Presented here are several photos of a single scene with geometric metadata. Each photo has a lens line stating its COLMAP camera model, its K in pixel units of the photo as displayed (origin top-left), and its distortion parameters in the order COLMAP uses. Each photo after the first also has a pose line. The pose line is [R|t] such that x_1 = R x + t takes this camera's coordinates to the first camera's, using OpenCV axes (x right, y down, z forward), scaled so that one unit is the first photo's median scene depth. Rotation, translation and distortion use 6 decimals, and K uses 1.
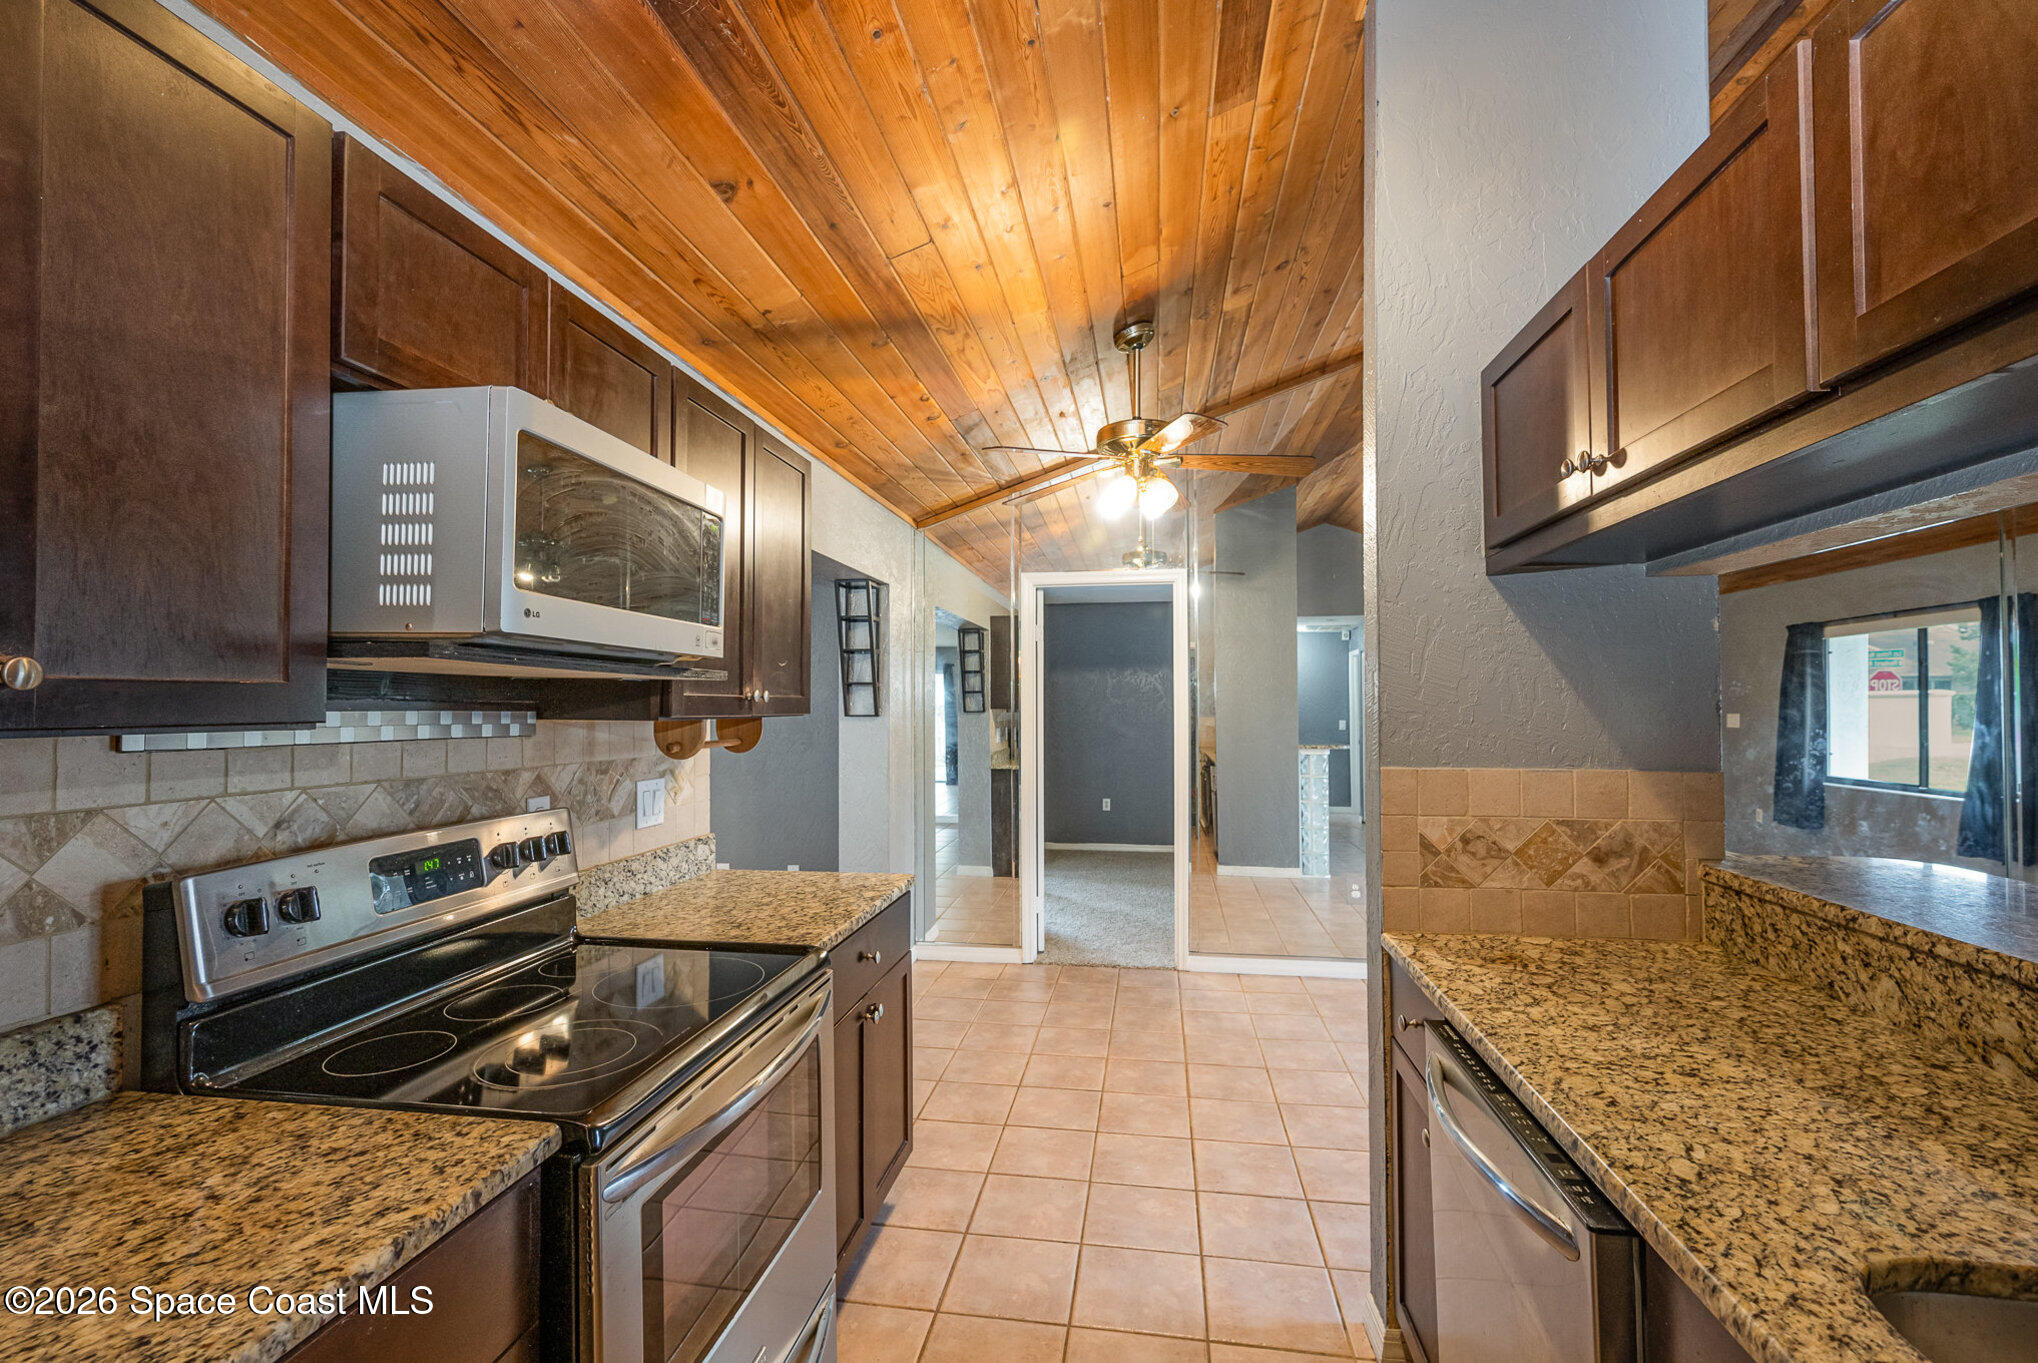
lens RADIAL K [[899.1, 0, 1016.3], [0, 899.1, 692.0], [0, 0, 1]] dist [0.007292, -0.000731]
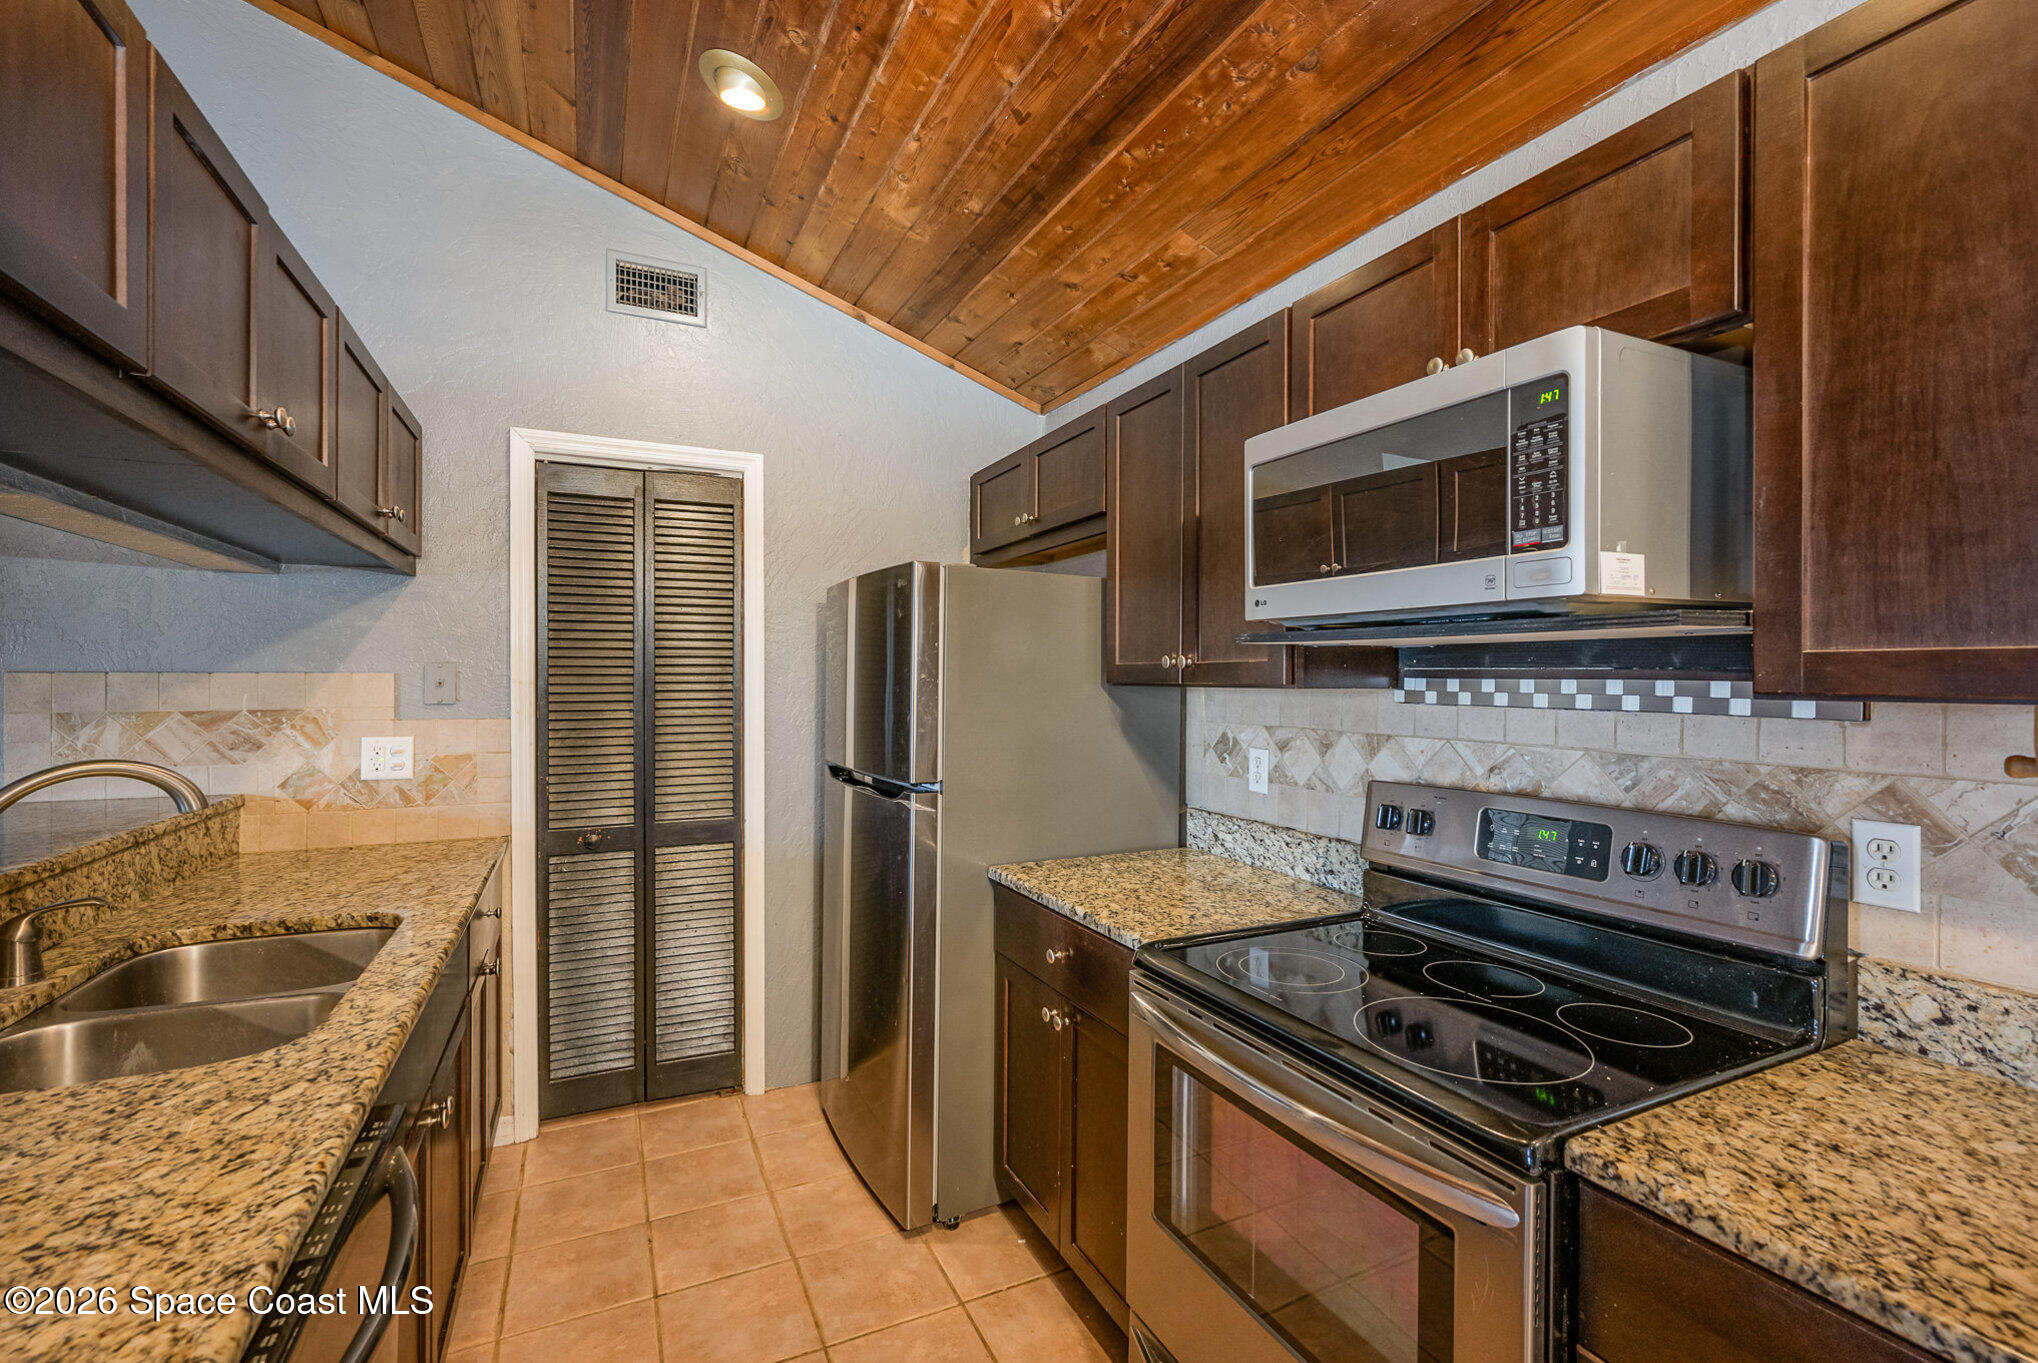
lens RADIAL K [[899.1, 0, 1015.1], [0, 899.1, 682.1], [0, 0, 1]] dist [0.007292, -0.000731]
pose [[-0.825862, 0.002596, -0.563867, 0.491840], [0.007616, 0.999950, -0.006551, 0.033010], [0.563822, -0.009705, -0.825840, 1.887019]]
